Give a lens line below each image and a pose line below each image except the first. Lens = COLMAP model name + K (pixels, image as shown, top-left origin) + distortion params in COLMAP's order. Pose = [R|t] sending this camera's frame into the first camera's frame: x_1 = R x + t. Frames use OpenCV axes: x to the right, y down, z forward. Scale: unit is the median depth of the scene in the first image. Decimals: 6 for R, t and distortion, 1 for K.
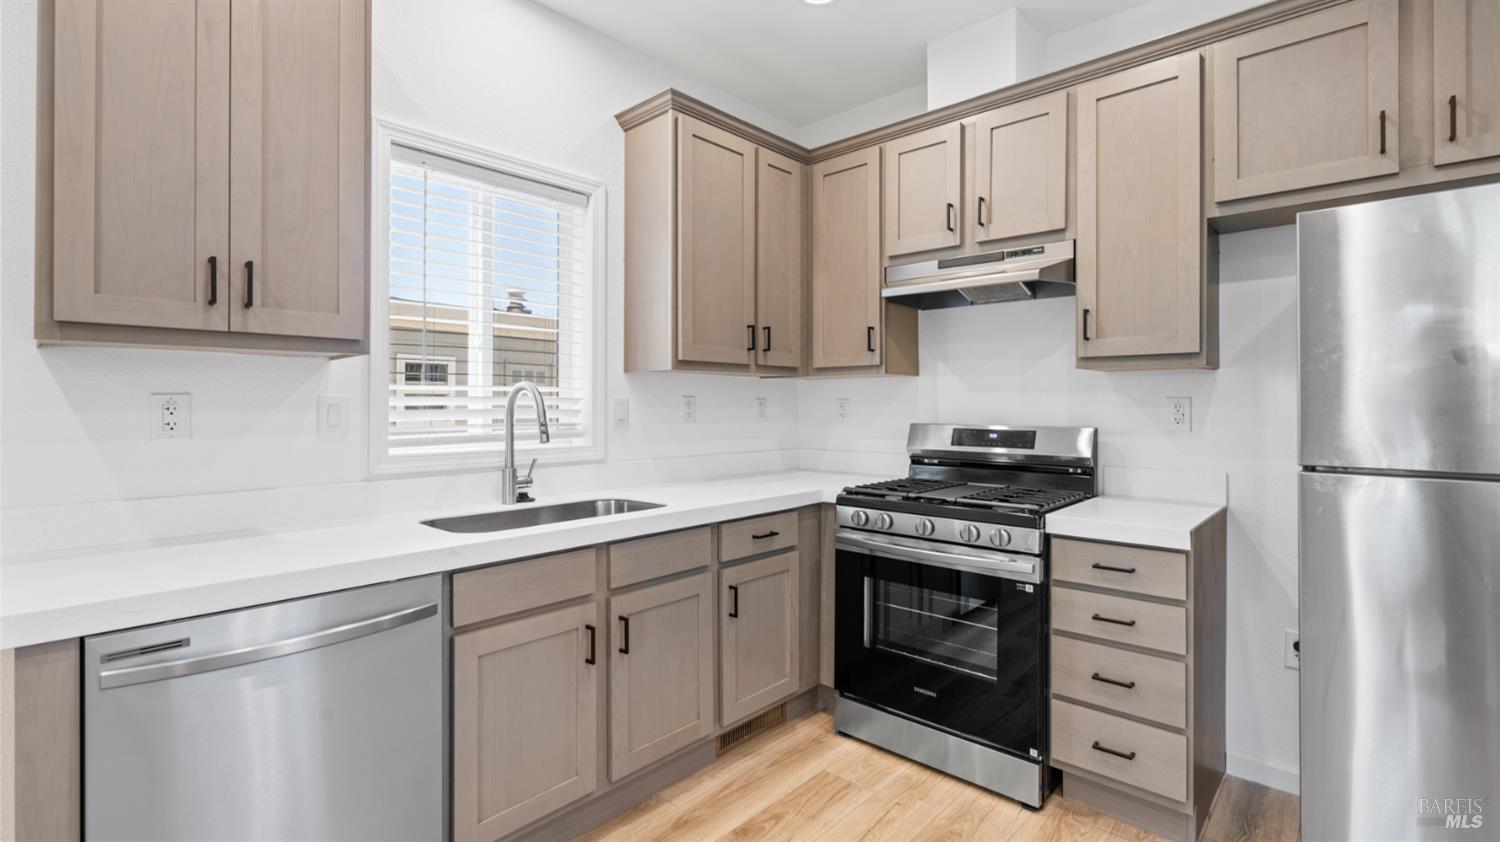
lens RADIAL K [[678.0, 0, 747.2], [0, 678.0, 399.0], [0, 0, 1]] dist [-0.000835, 0.000314]
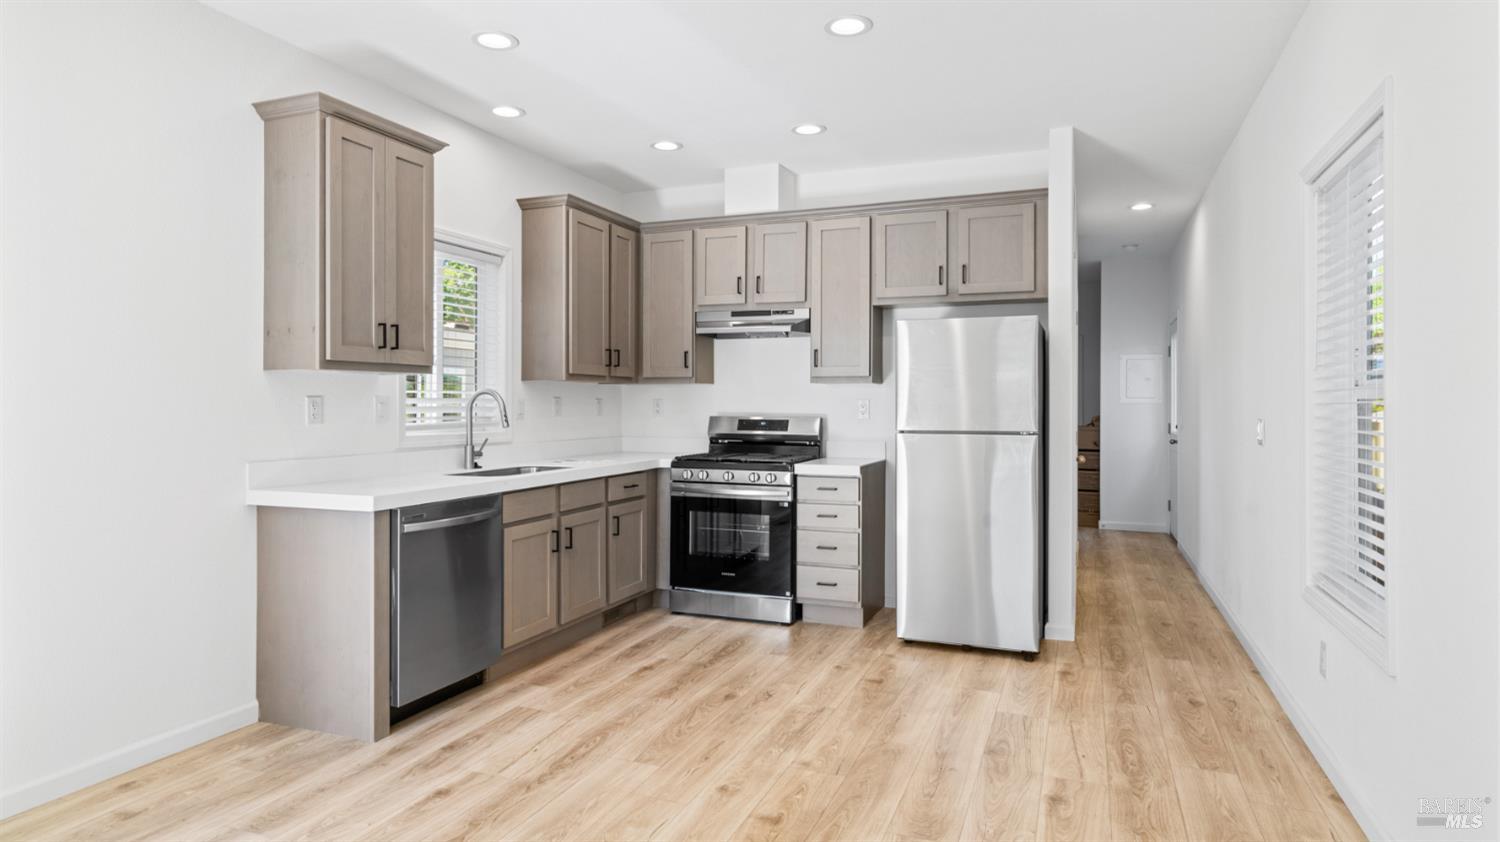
lens RADIAL K [[858.2, 0, 740.5], [0, 858.2, 399.9], [0, 0, 1]] dist [0.005378, 0.001180]
pose [[0.935636, 0.002187, 0.352958, -0.435827], [-0.003496, 0.999989, 0.003070, -0.006872], [-0.352948, -0.004106, 0.935634, -0.946433]]
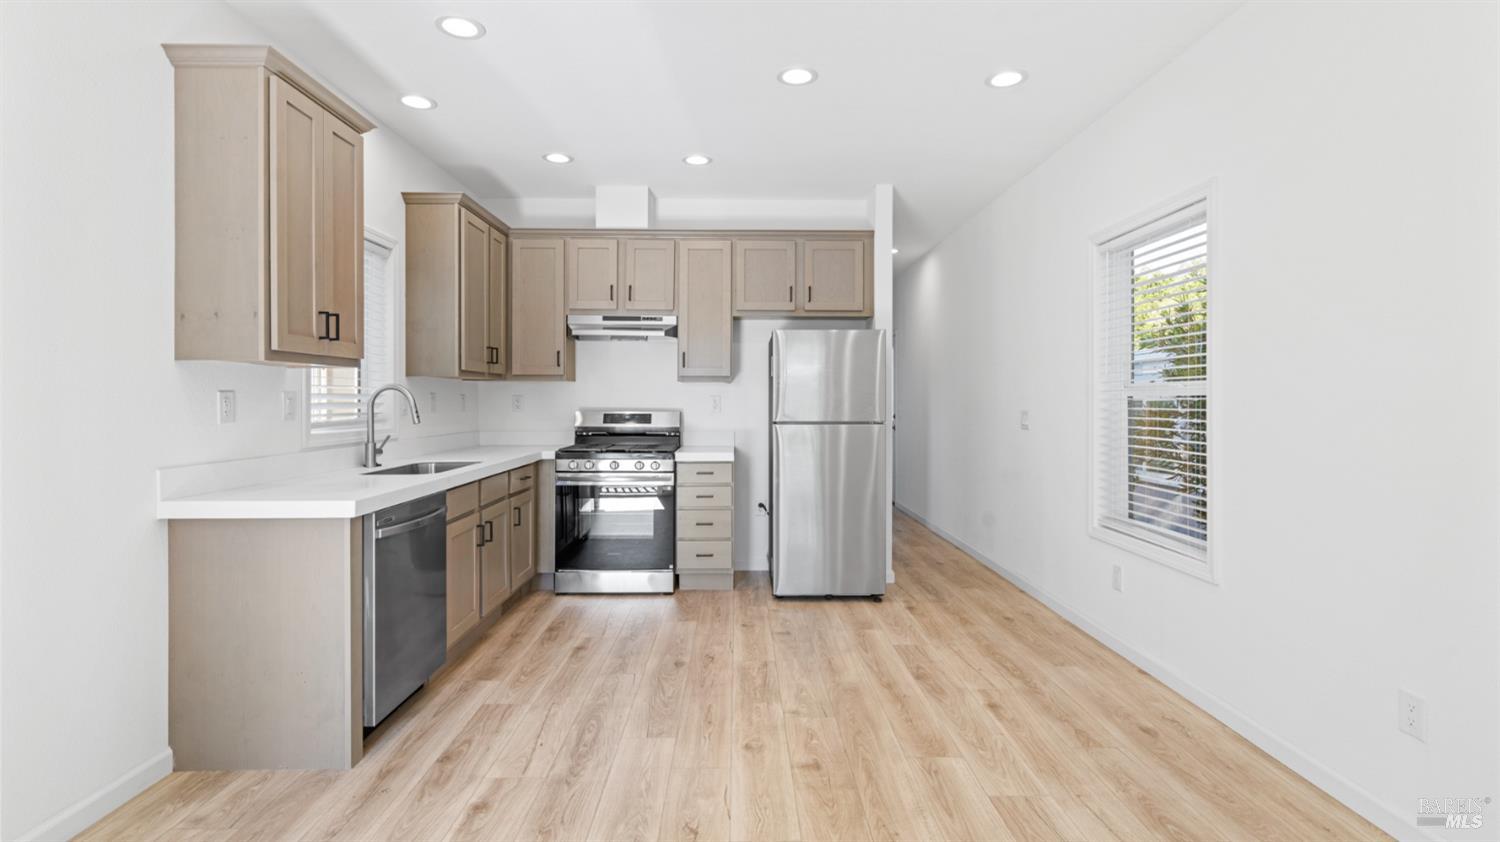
lens RADIAL K [[714.2, 0, 745.7], [0, 714.2, 400.4], [0, 0, 1]] dist [0.000435, 0.000933]
pose [[0.725103, -0.000268, 0.688640, -0.777278], [-0.005650, 0.999964, 0.006338, -0.003029], [-0.688617, -0.008486, 0.725076, -0.627547]]
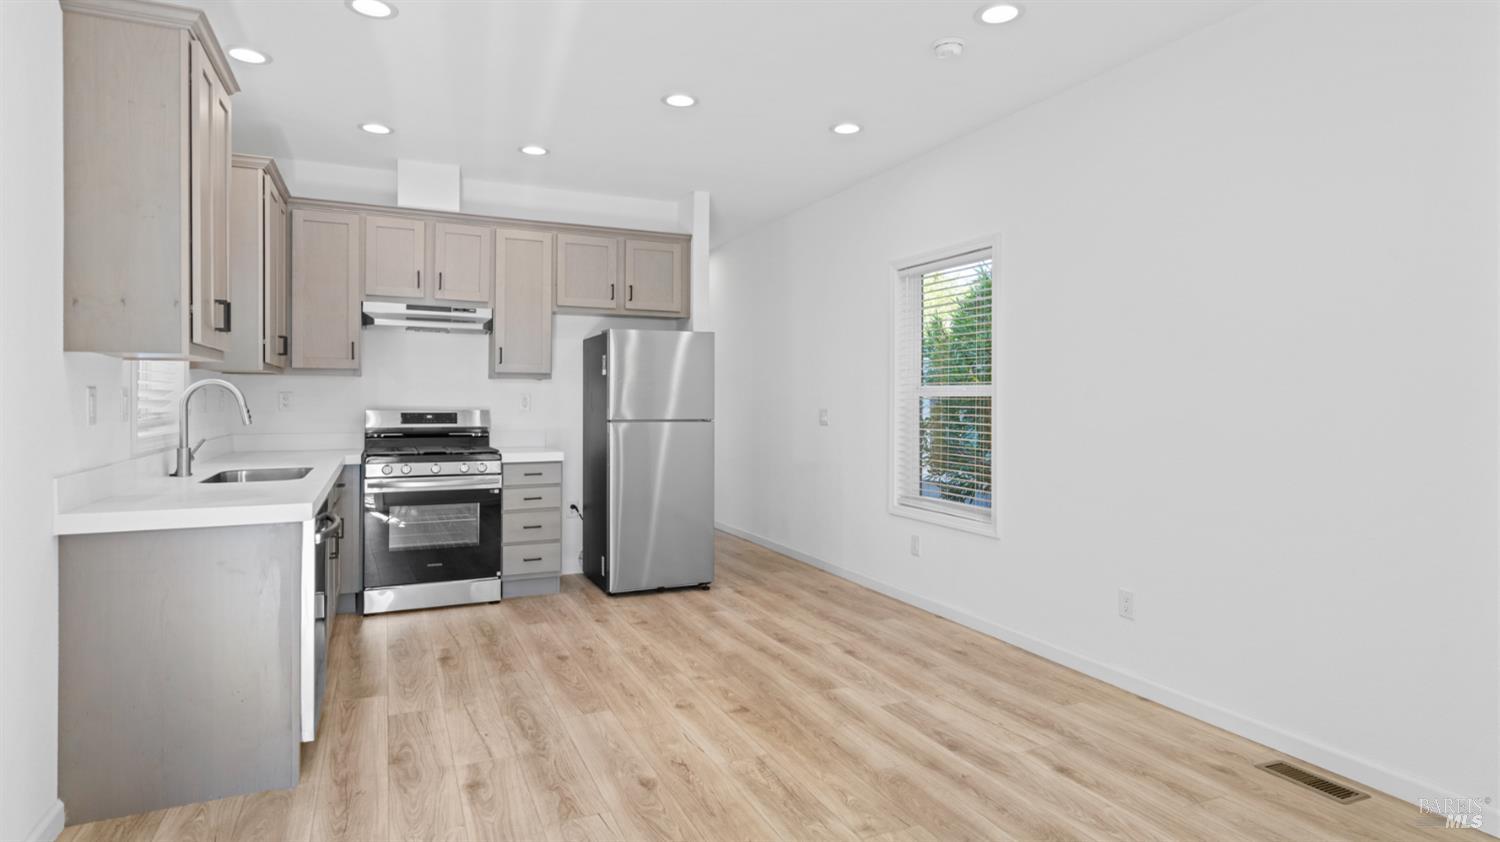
lens RADIAL K [[816.0, 0, 754.4], [0, 816.0, 399.3], [0, 0, 1]] dist [0.002020, 0.001237]
pose [[0.384125, -0.000152, 0.923281, -1.254851], [-0.011198, 0.999926, 0.004824, -0.004995], [-0.923213, -0.012192, 0.384095, -0.503402]]
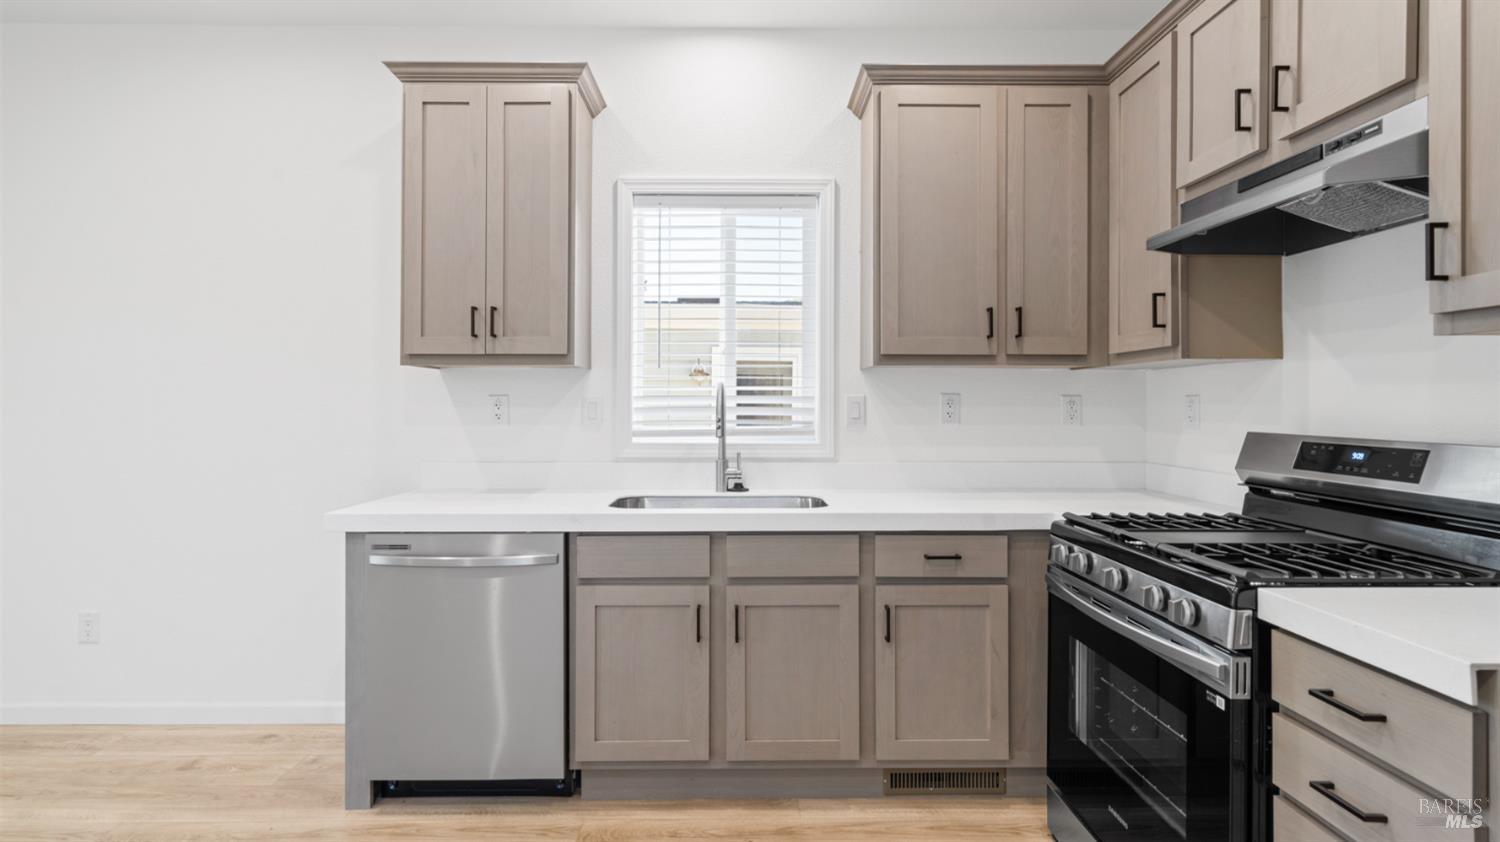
lens RADIAL K [[714.2, 0, 745.7], [0, 714.2, 400.4], [0, 0, 1]] dist [0.000435, 0.000933]
pose [[0.684436, -0.002737, -0.729068, 0.504523], [0.004222, 0.999991, 0.000209, 0.003807], [0.729061, -0.003221, 0.684441, 0.209944]]
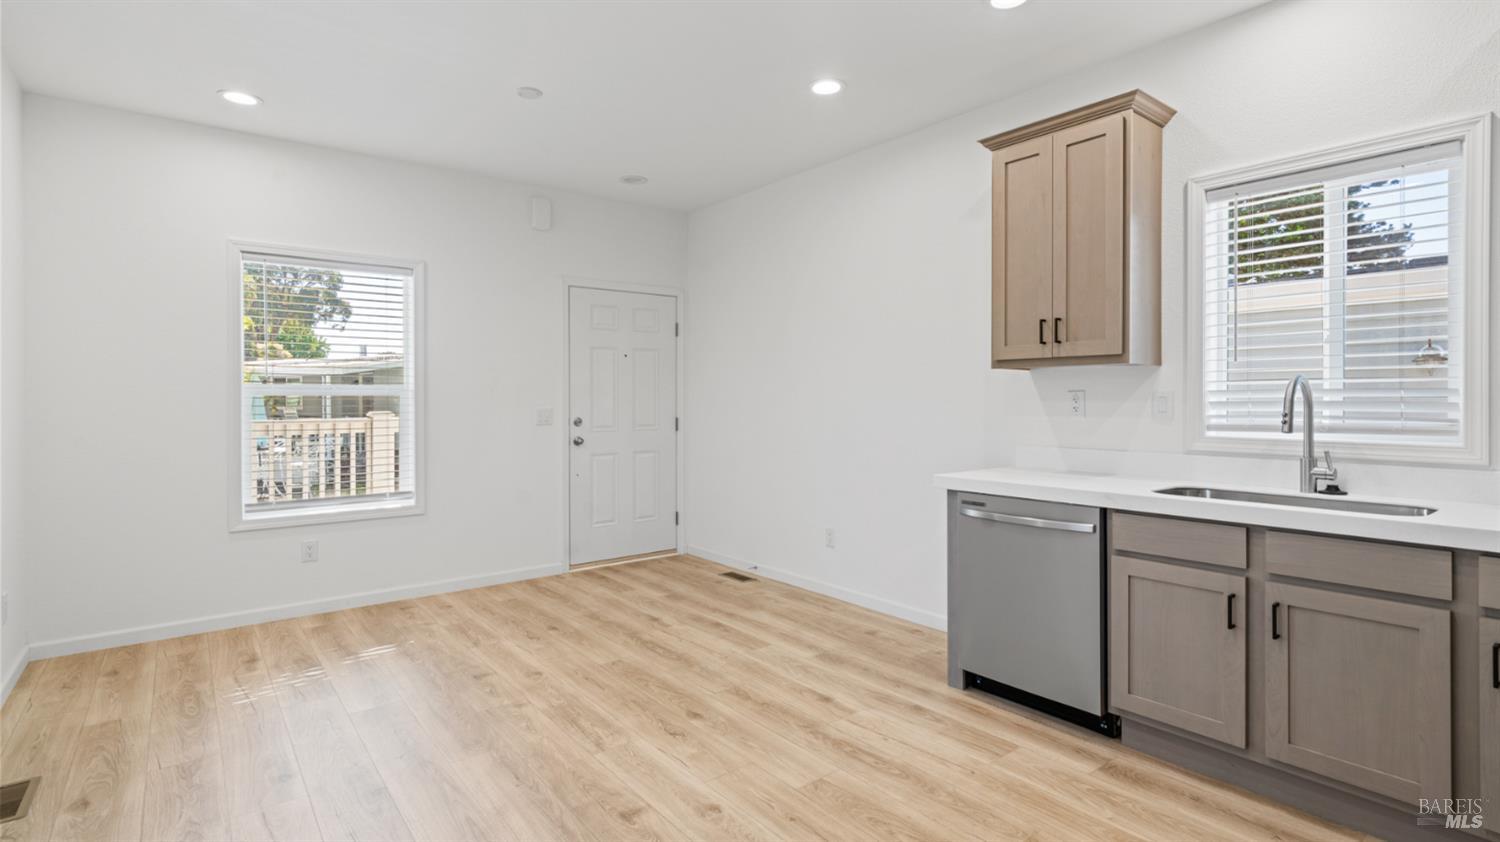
lens RADIAL K [[714.2, 0, 745.7], [0, 714.2, 400.4], [0, 0, 1]] dist [0.000435, 0.000933]
pose [[-0.159666, 0.002128, -0.987169, 0.813514], [0.009807, 0.999952, 0.000569, 0.004710], [0.987122, -0.009591, -0.159679, 0.308537]]
